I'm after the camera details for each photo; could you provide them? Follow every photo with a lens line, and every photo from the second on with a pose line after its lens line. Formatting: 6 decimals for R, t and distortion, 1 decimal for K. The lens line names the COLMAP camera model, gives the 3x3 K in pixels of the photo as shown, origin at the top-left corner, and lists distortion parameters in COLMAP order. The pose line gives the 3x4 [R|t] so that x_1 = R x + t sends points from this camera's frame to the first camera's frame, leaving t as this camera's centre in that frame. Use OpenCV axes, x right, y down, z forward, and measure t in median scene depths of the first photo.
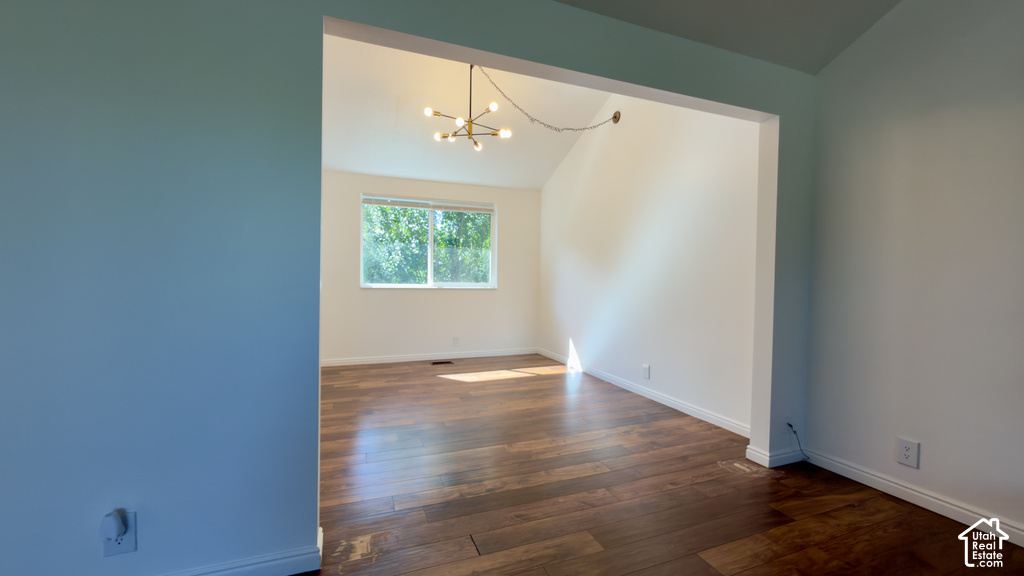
lens RADIAL K [[408.0, 0, 508.0], [0, 408.0, 287.8], [0, 0, 1]] dist [0.000323, -0.000460]
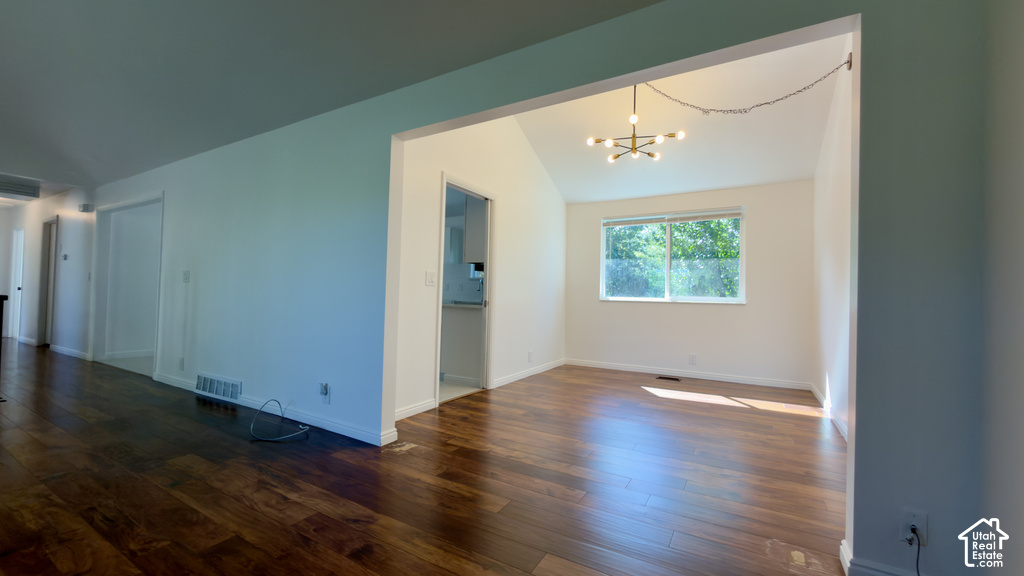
lens RADIAL K [[408.0, 0, 508.0], [0, 408.0, 287.8], [0, 0, 1]] dist [0.000323, -0.000460]
pose [[0.622880, -0.013047, -0.782208, 0.385177], [-0.029553, 0.998755, -0.040192, 0.019770], [0.781759, 0.048152, 0.621719, 0.094570]]
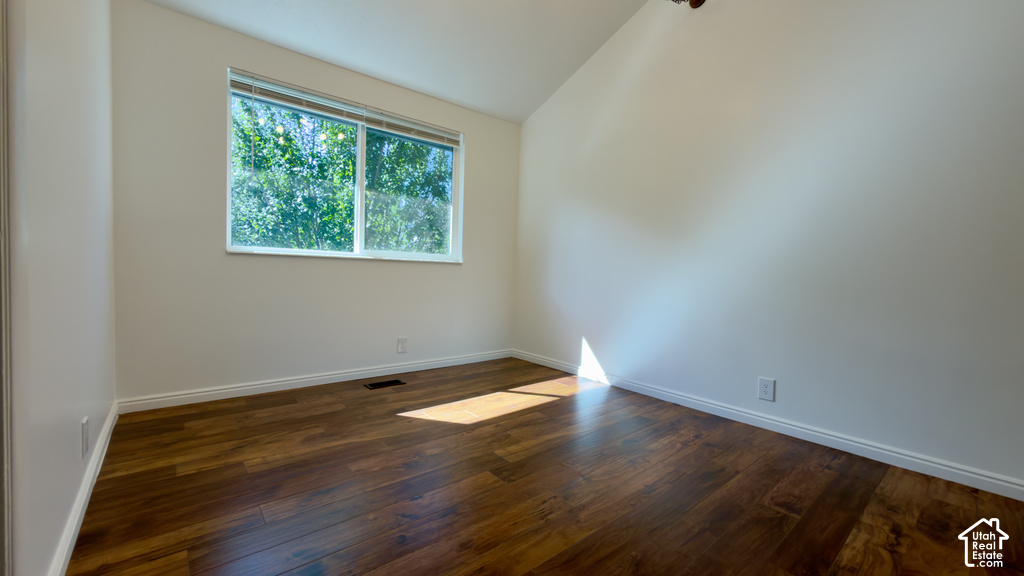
lens RADIAL K [[411.4, 0, 506.9], [0, 411.4, 287.5], [0, 0, 1]] dist [0.000816, 0.000058]
pose [[0.947986, 0.008839, 0.318190, -0.196874], [-0.016898, 0.999602, 0.022577, 0.028982], [-0.317864, -0.026779, 0.947758, 0.404736]]
